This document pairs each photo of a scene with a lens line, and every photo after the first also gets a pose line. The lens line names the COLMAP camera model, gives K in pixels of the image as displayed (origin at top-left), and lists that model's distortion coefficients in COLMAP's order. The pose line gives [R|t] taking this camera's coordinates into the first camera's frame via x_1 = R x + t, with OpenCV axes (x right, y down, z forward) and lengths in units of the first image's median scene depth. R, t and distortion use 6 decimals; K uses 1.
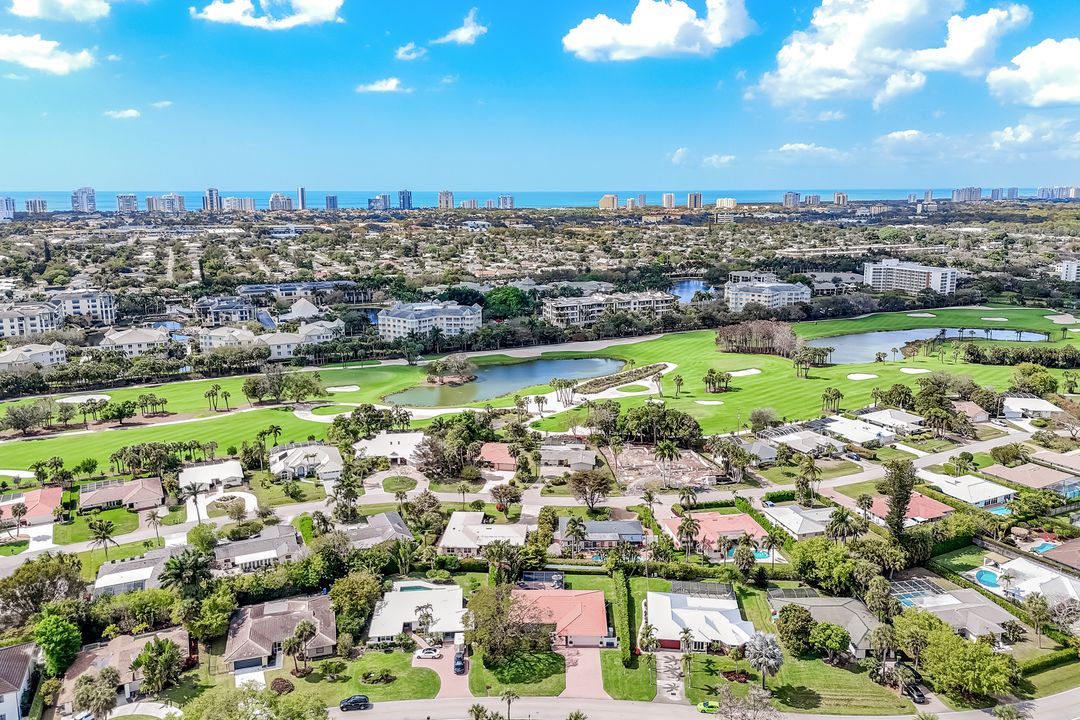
lens RADIAL K [[787.4, 0, 540.8], [0, 787.4, 329.6], [0, 0, 1]] dist [0.086977, -0.082053]
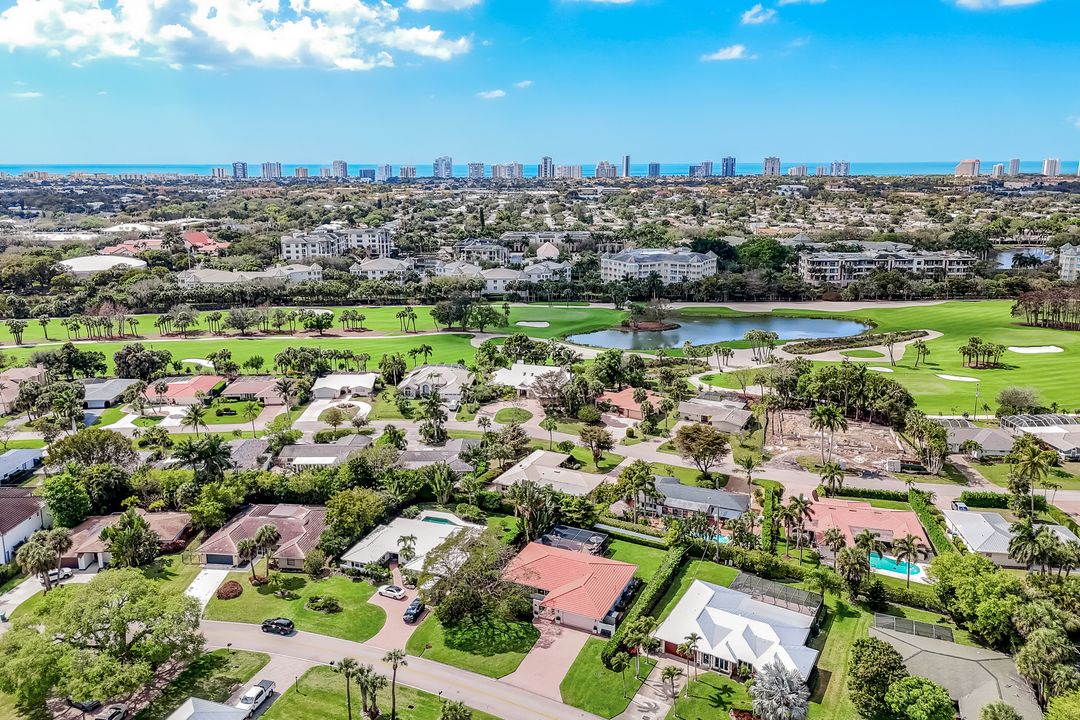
lens RADIAL K [[787.4, 0, 540.8], [0, 787.4, 329.6], [0, 0, 1]] dist [0.086977, -0.082053]
pose [[0.917704, 0.084409, -0.388193, 0.152462], [-0.071033, 0.996284, 0.048708, 0.040272], [0.390862, -0.017125, 0.920290, 0.149153]]
